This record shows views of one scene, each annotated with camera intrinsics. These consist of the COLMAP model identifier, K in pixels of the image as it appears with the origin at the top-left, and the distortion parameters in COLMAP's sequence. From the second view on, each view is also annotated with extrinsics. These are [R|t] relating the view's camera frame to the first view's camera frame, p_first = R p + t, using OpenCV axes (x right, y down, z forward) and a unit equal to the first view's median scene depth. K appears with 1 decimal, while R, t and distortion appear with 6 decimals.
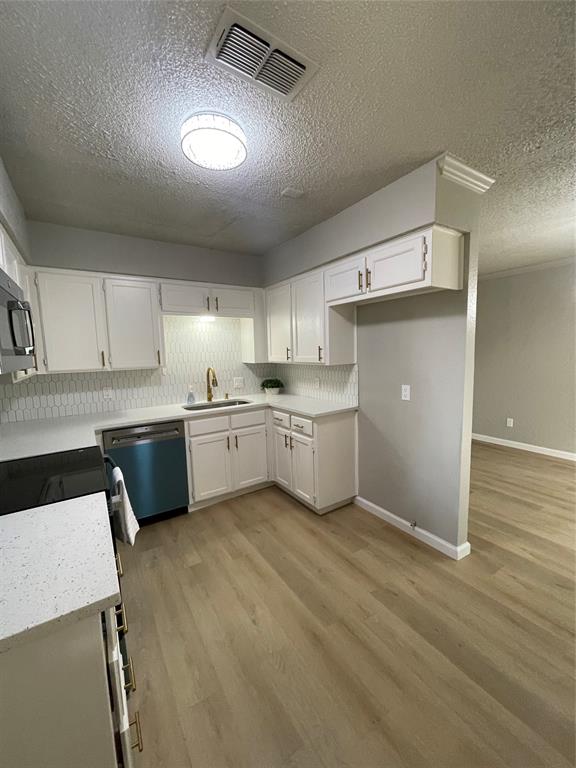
lens RADIAL K [[311.1, 0, 290.7], [0, 311.1, 385.1], [0, 0, 1]] dist [-0.002094, -0.000292]
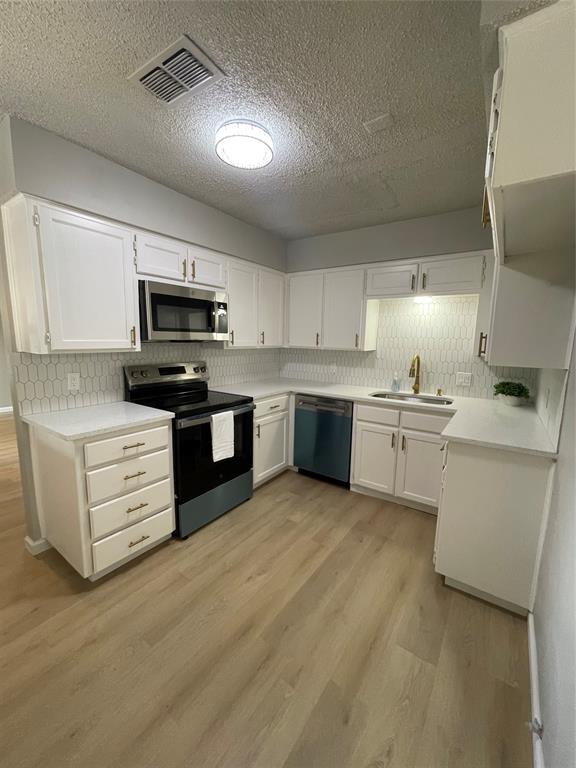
lens RADIAL K [[311.1, 0, 290.7], [0, 311.1, 385.1], [0, 0, 1]] dist [-0.002094, -0.000292]
pose [[0.371872, 0.174430, -0.911748, 0.507789], [-0.132251, 0.982123, 0.133953, -0.053501], [0.918815, 0.070766, 0.388293, 0.398616]]
